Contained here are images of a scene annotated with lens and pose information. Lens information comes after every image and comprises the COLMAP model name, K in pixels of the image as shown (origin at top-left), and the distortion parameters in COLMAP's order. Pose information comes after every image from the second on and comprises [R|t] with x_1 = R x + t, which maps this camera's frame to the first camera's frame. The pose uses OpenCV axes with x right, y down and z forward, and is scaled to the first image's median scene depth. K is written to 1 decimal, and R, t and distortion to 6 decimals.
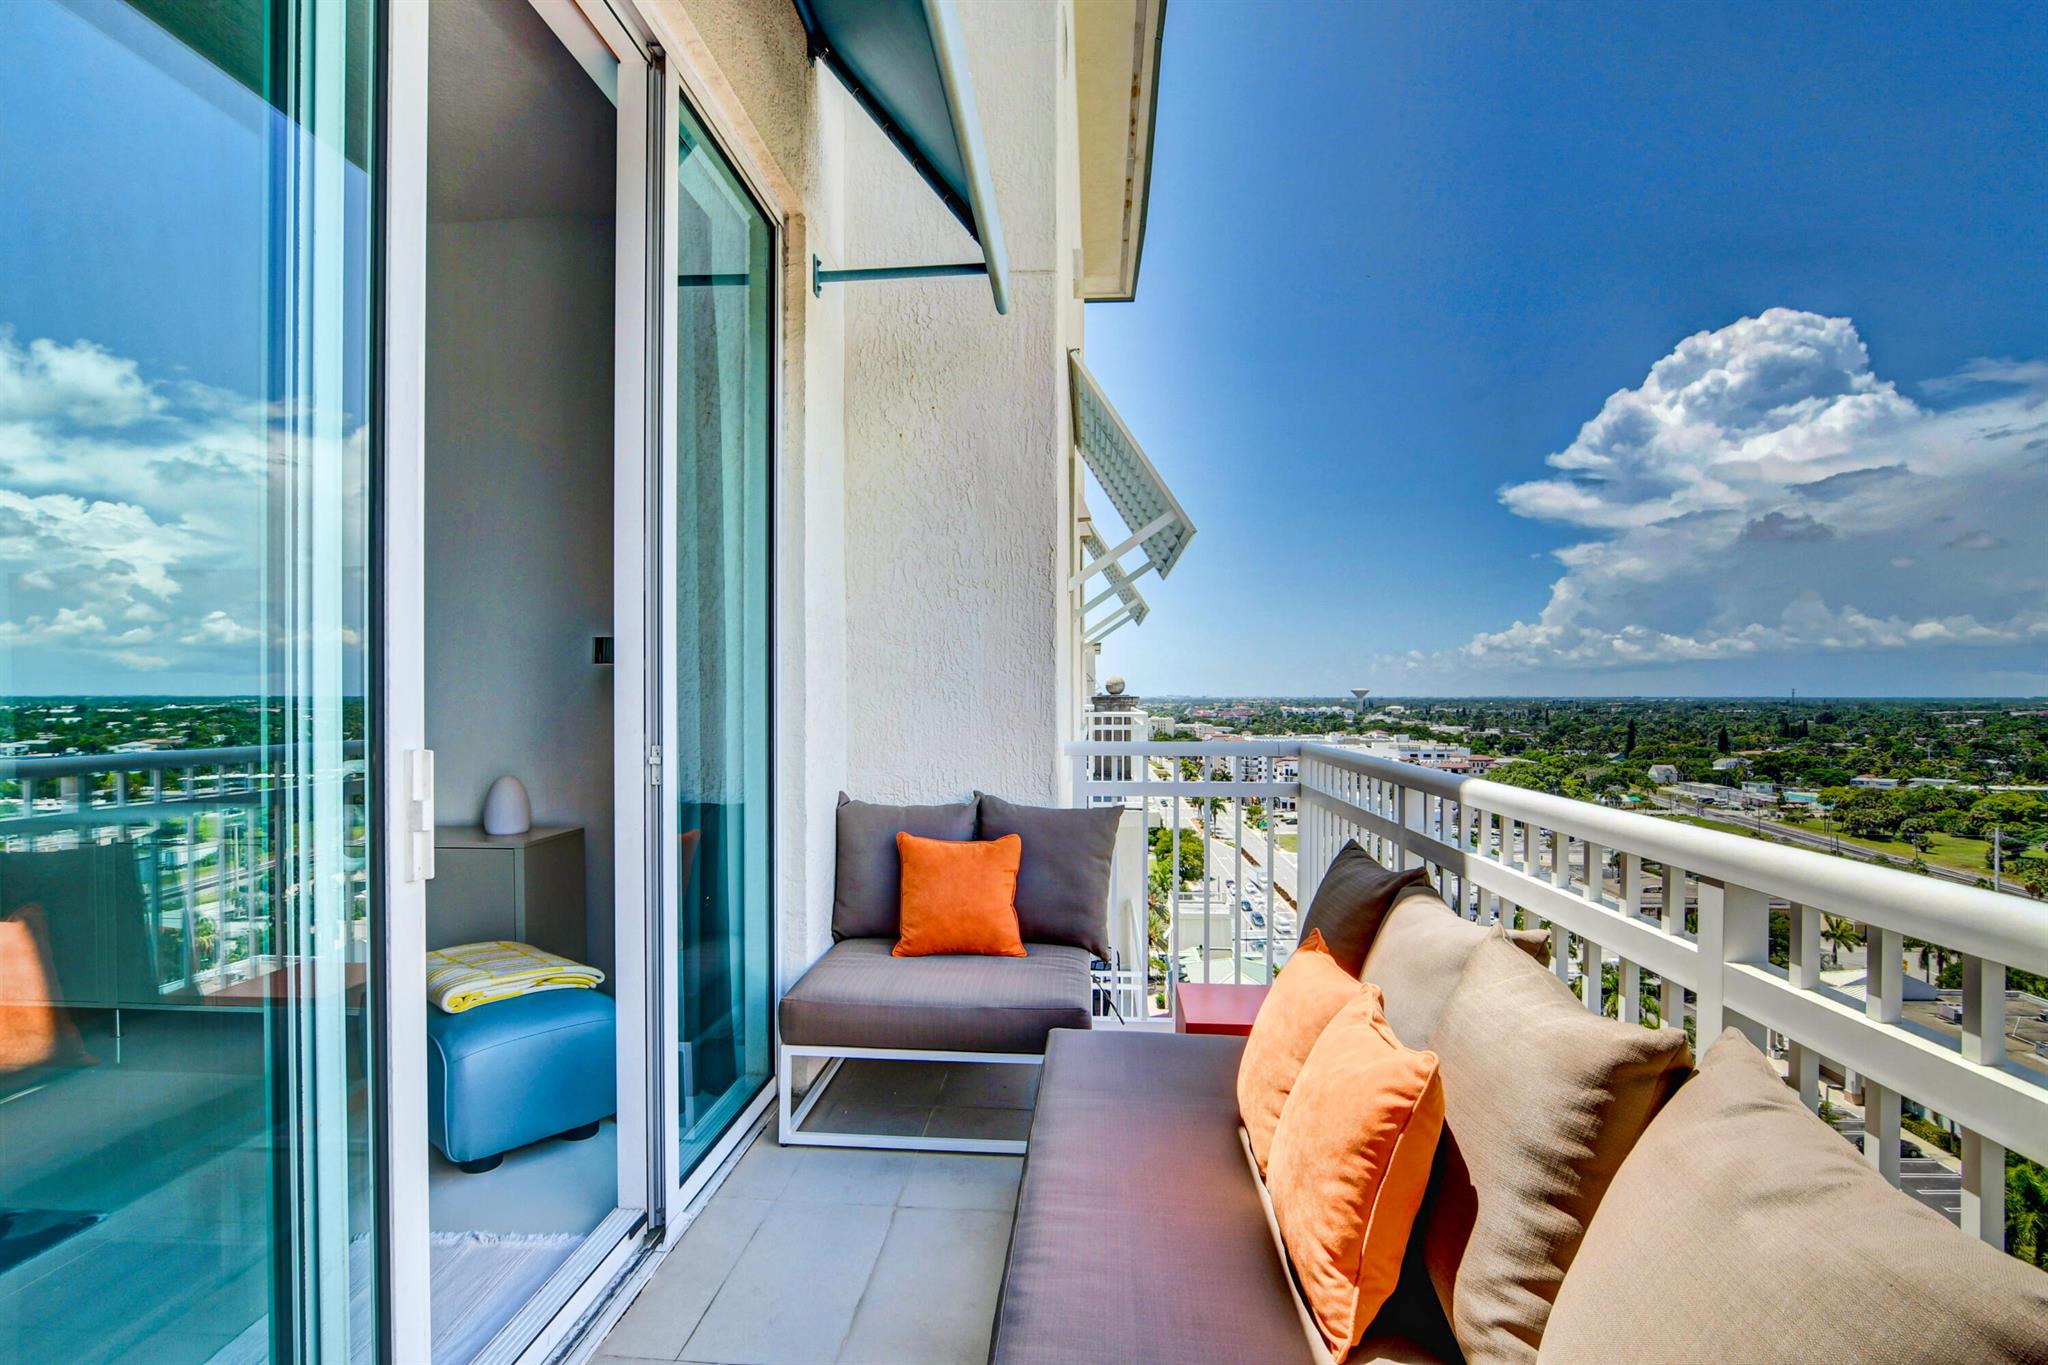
lens RADIAL K [[1003.5, 0, 1027.0], [0, 1003.5, 702.5], [0, 0, 1]] dist [-0.032078, 0.010687]
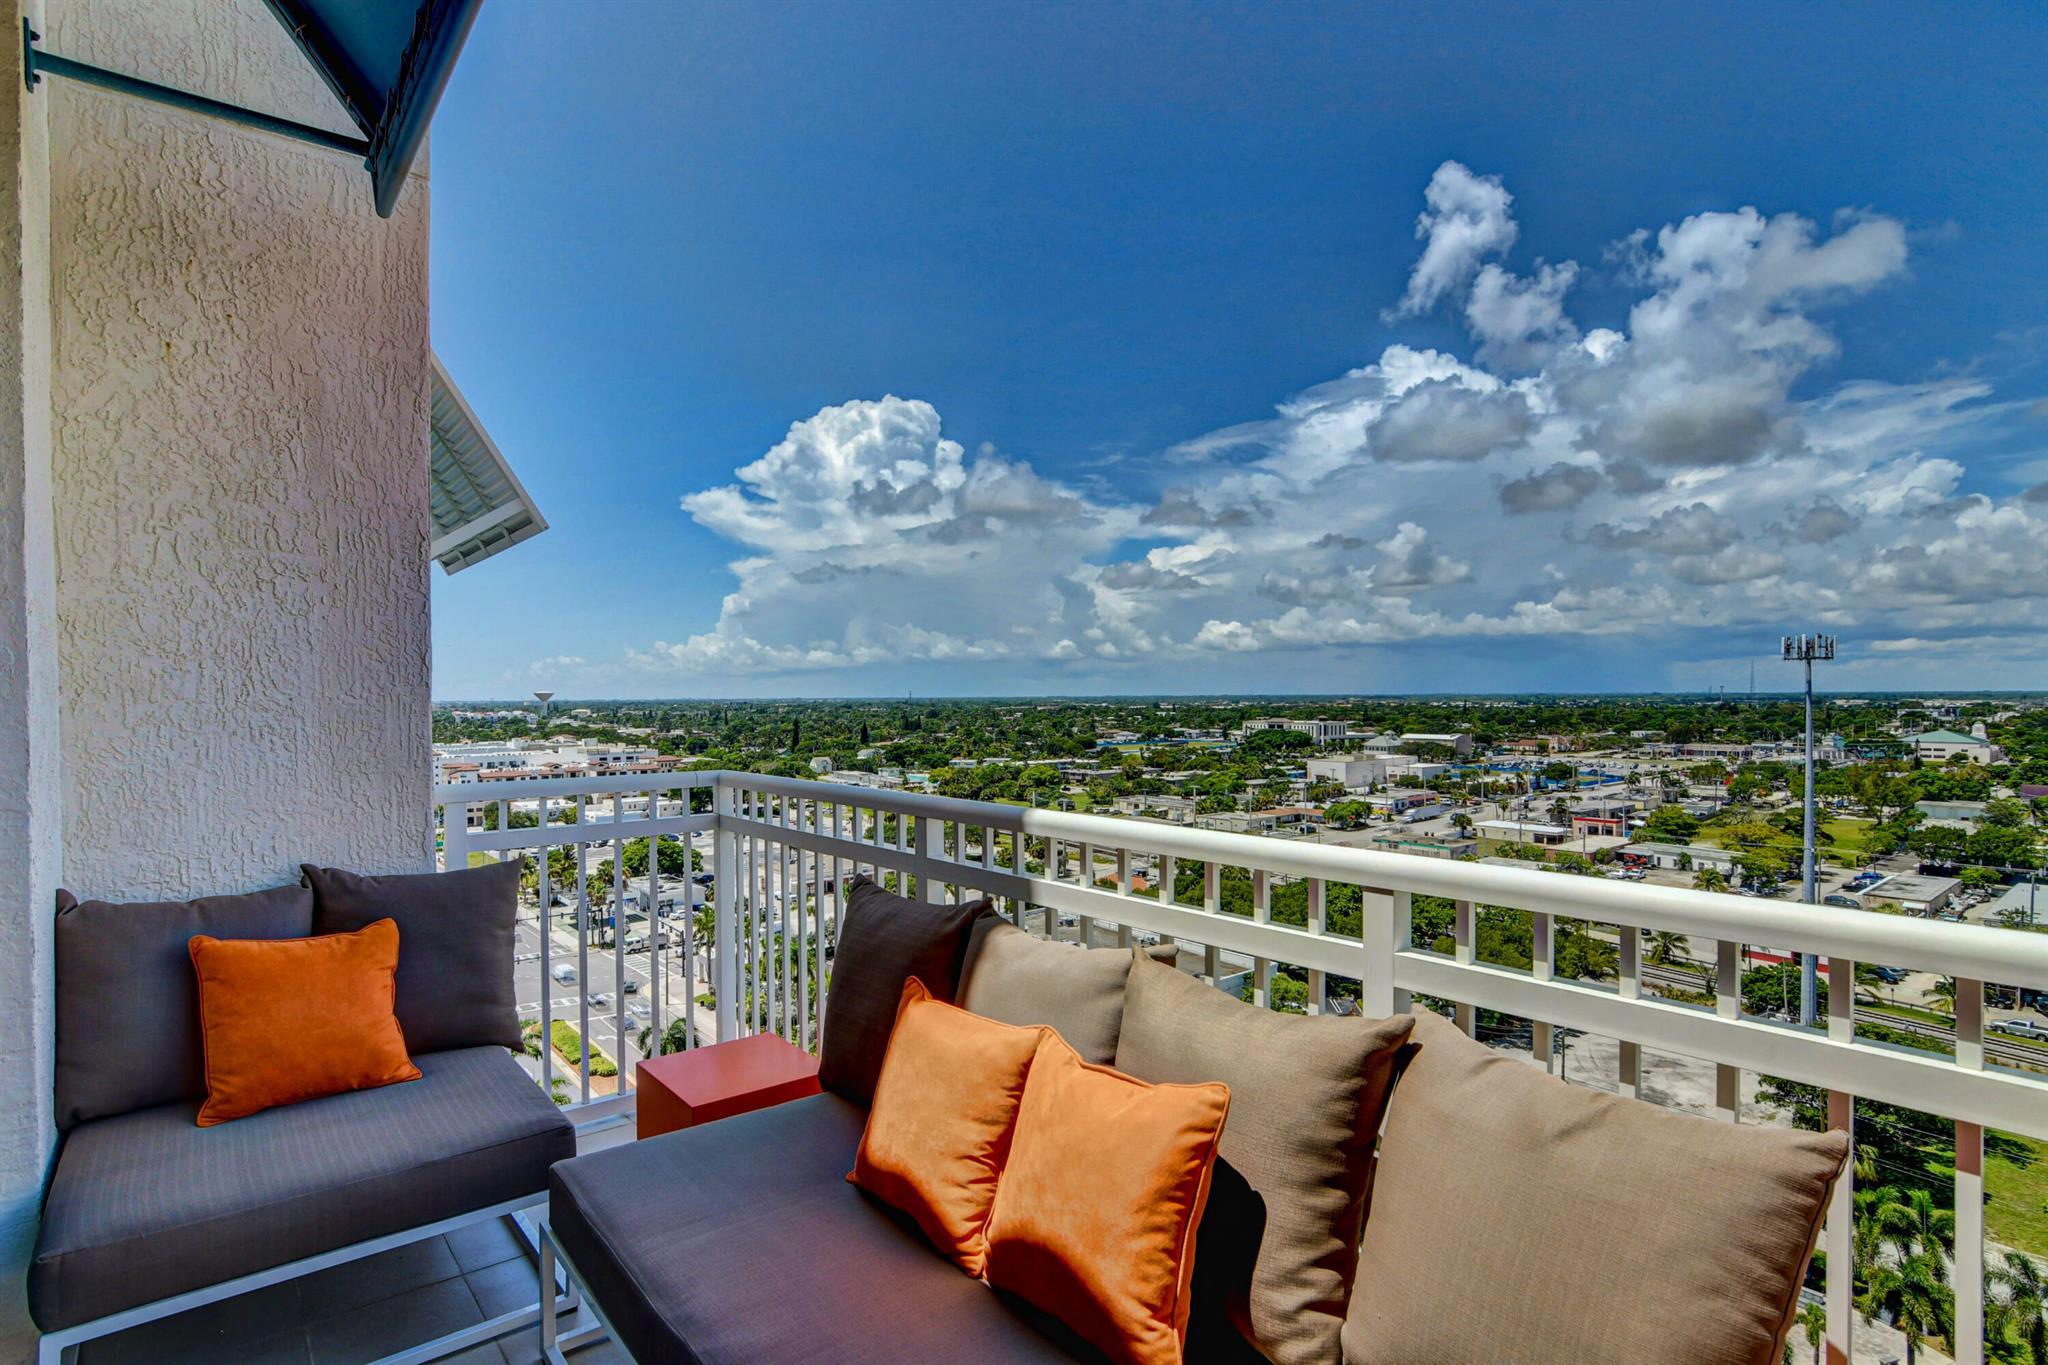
lens RADIAL K [[1003.5, 0, 1017.0], [0, 1003.5, 705.8], [0, 0, 1]] dist [-0.032078, 0.010687]
pose [[0.721004, -0.011724, 0.692831, -0.174990], [0.011329, 0.999923, 0.005130, -0.022435], [-0.692838, 0.004150, 0.721081, 0.132767]]
